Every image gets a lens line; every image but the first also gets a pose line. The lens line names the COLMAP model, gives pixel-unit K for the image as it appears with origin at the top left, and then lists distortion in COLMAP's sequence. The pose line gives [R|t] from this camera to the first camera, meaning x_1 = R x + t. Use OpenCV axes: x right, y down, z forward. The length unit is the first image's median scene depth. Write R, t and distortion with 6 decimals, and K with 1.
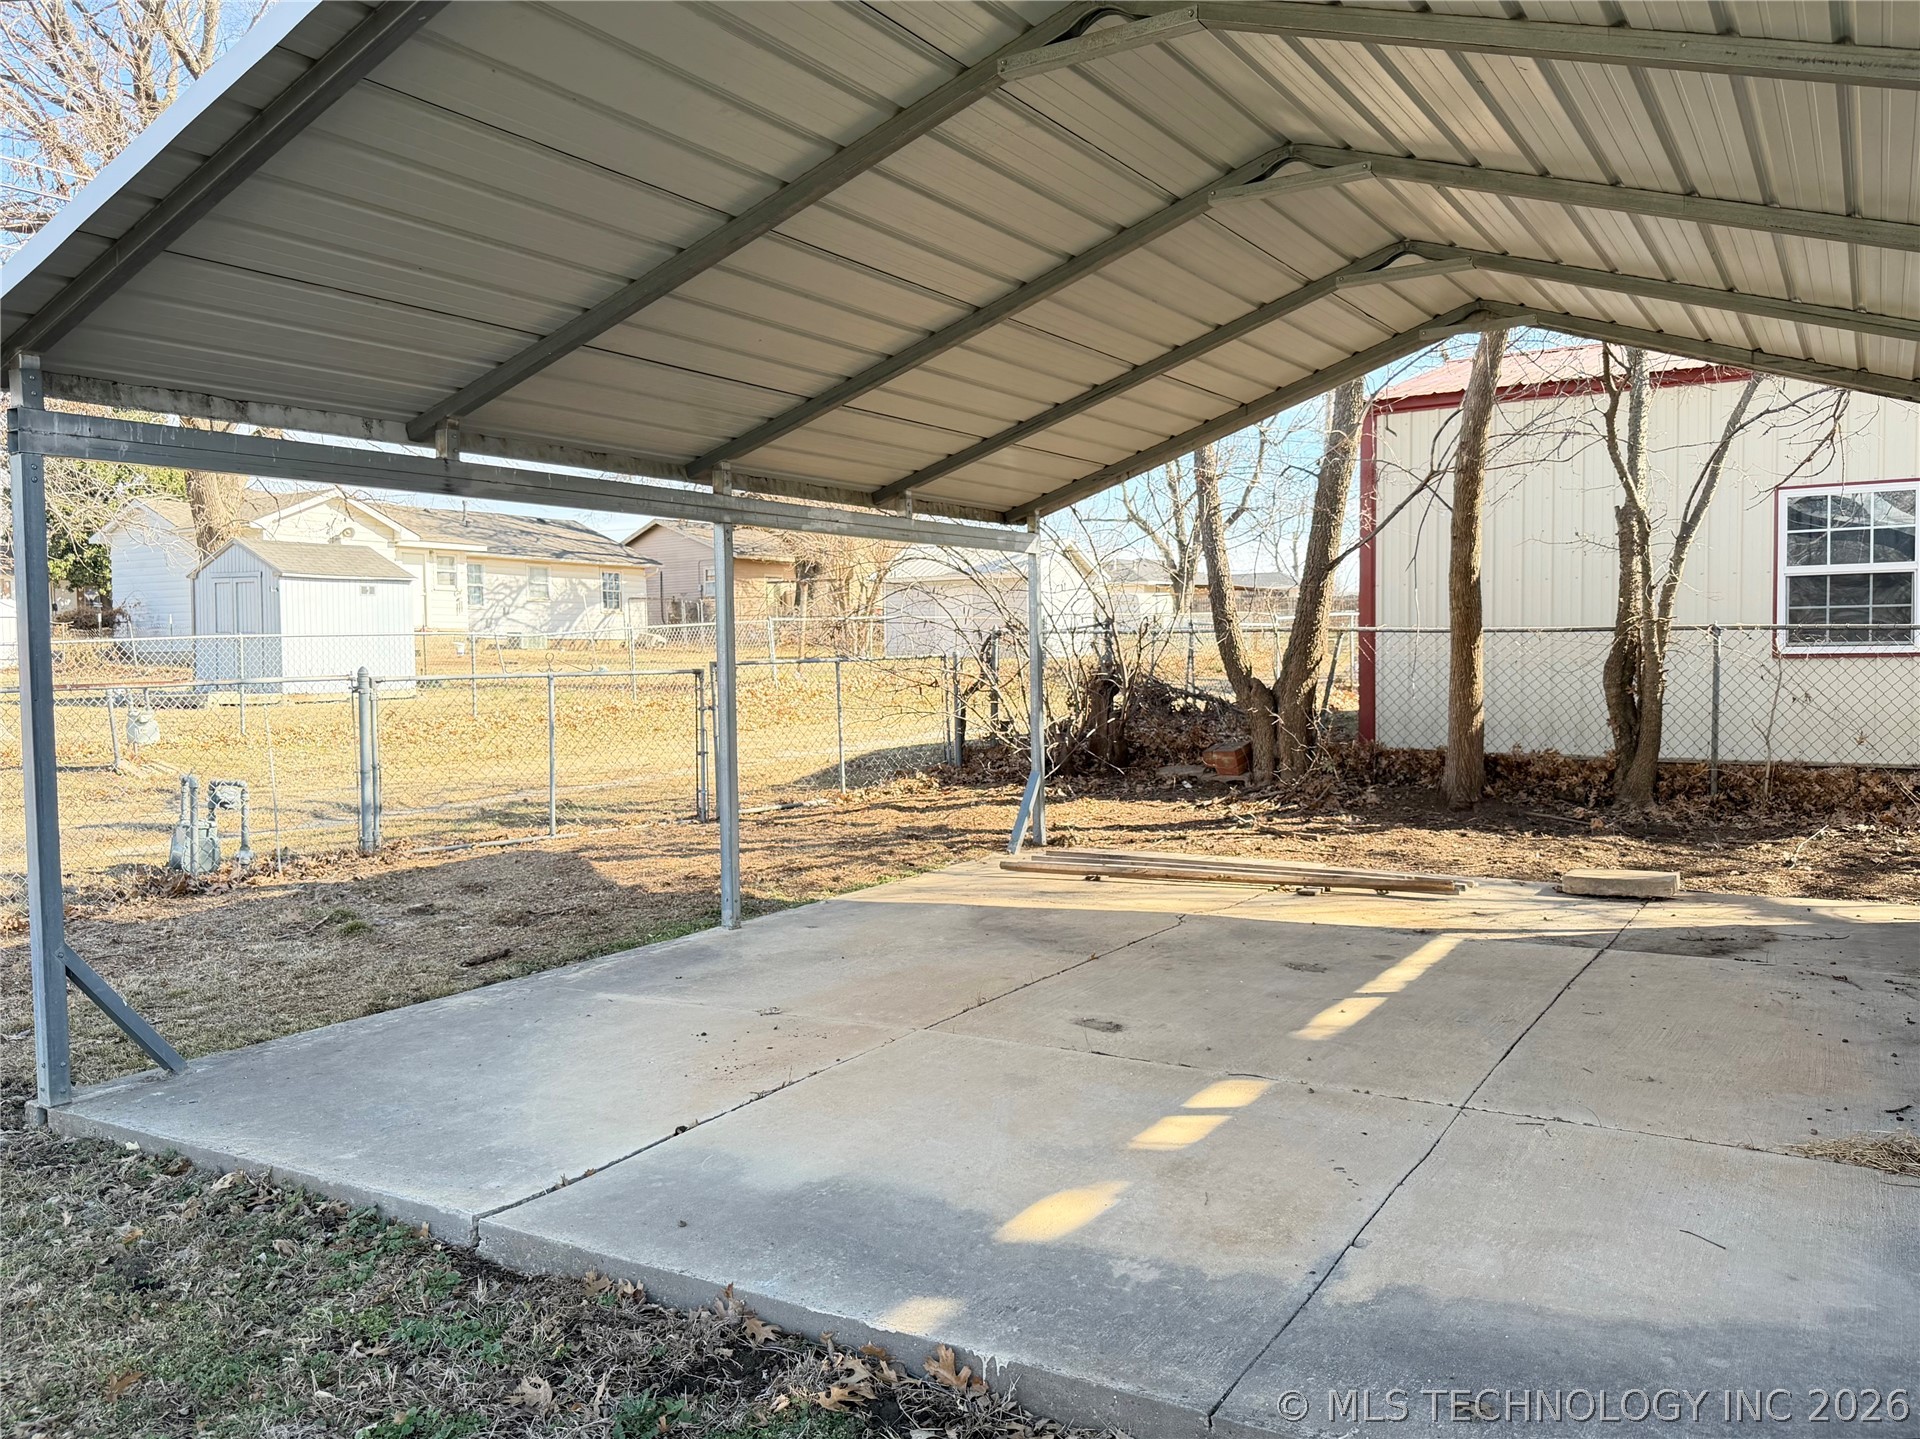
lens RADIAL K [[1413.1, 0, 965.1], [0, 1413.1, 708.4], [0, 0, 1]] dist [0.001351, -0.002575]
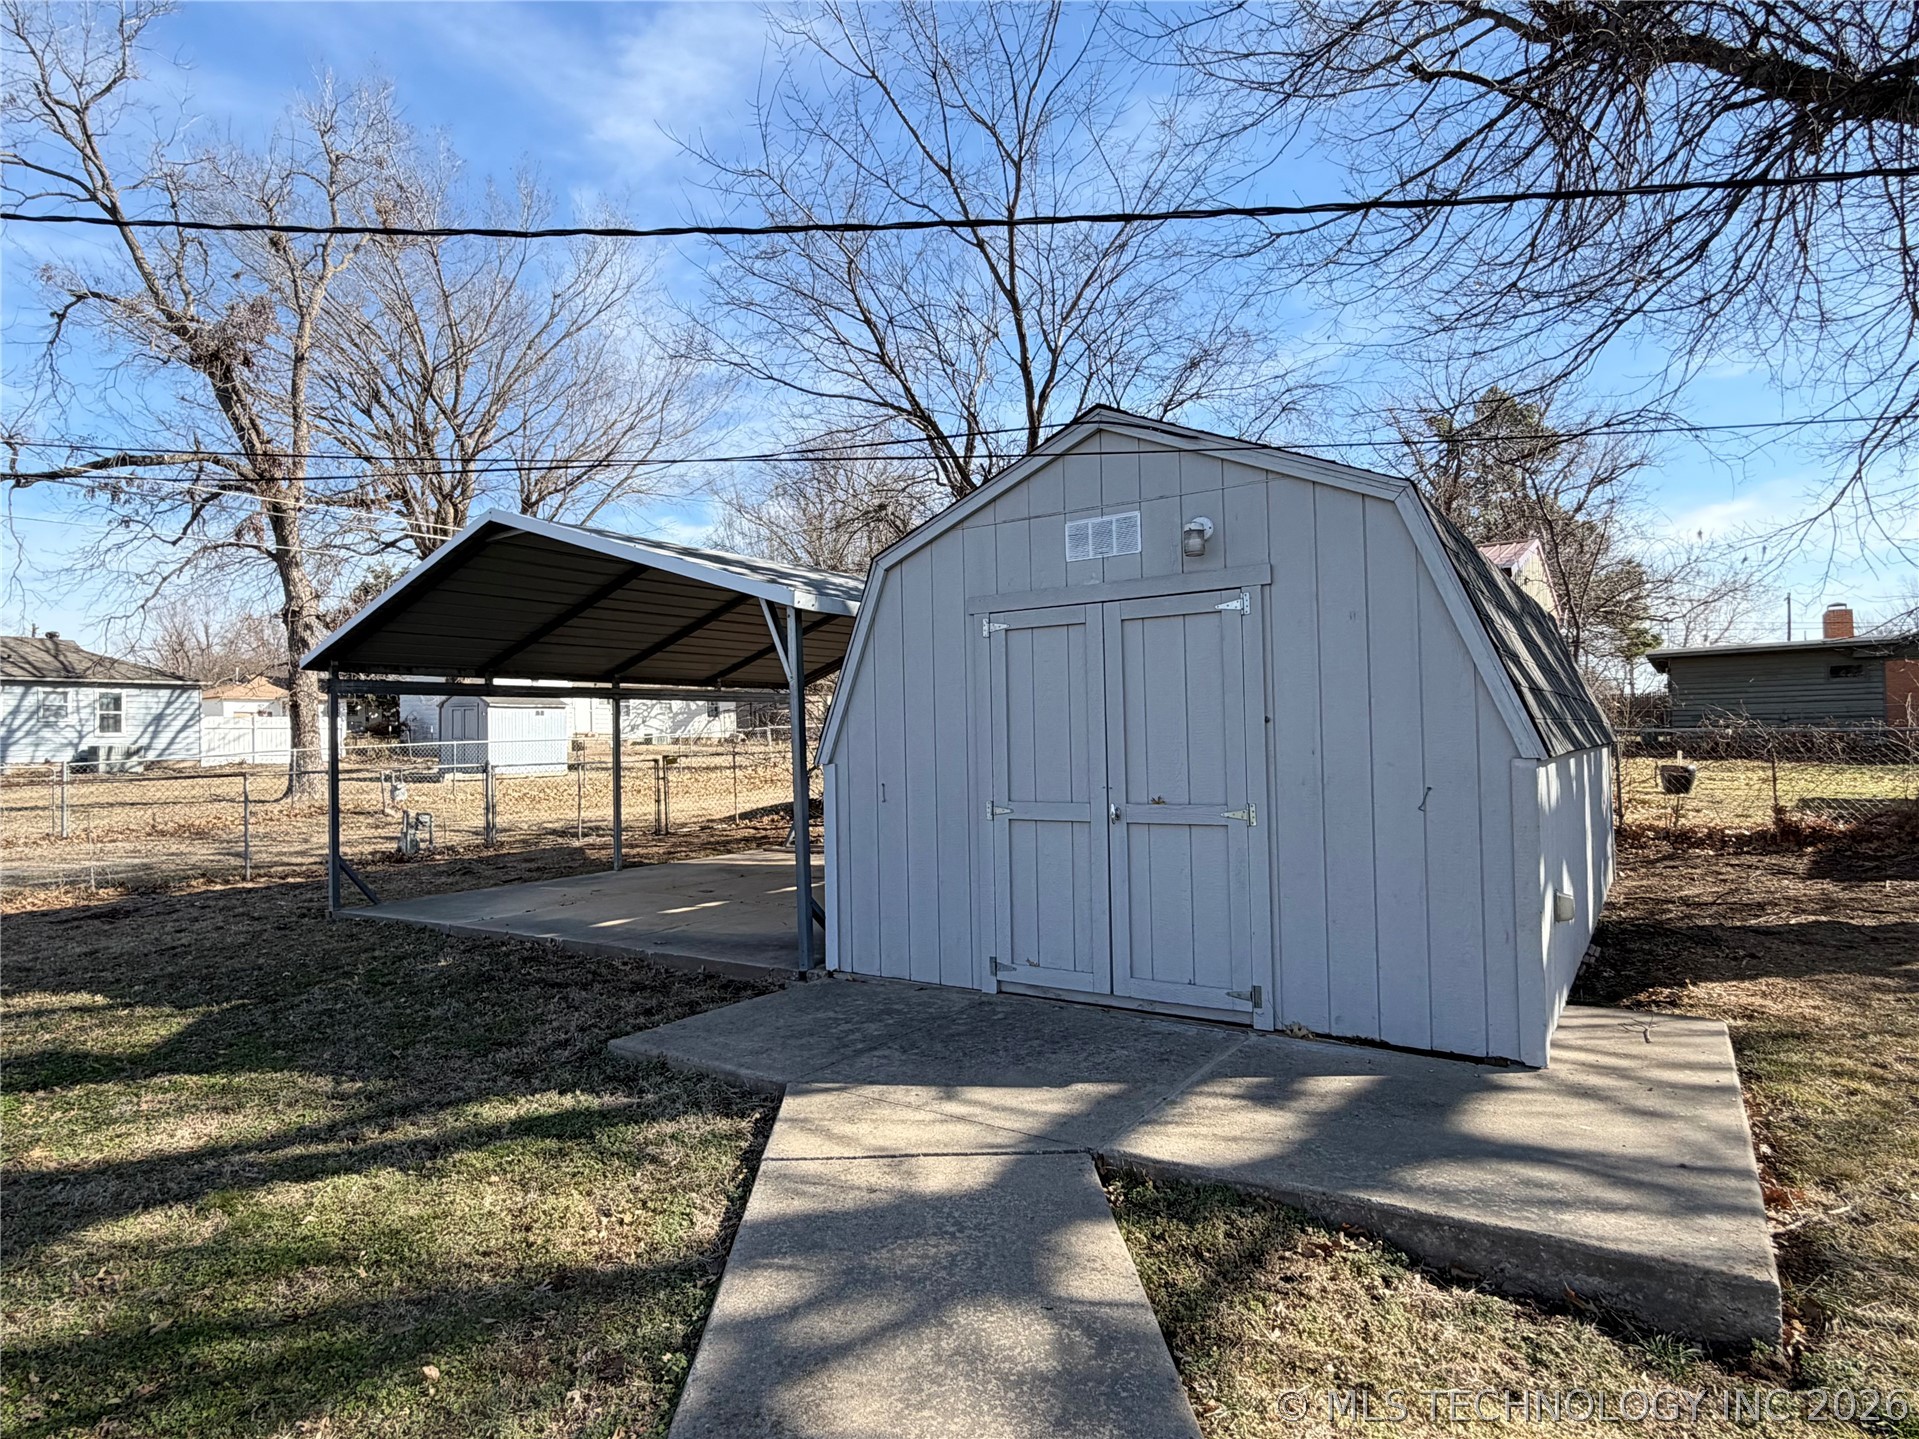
lens RADIAL K [[1032.6, 0, 959.1], [0, 1032.6, 720.4], [0, 0, 1]] dist [-0.000533, -0.000691]
pose [[0.998415, -0.011881, -0.055006, 0.263822], [0.008621, 0.998213, -0.059128, 0.006254], [0.055610, 0.058560, 0.996734, -0.372352]]
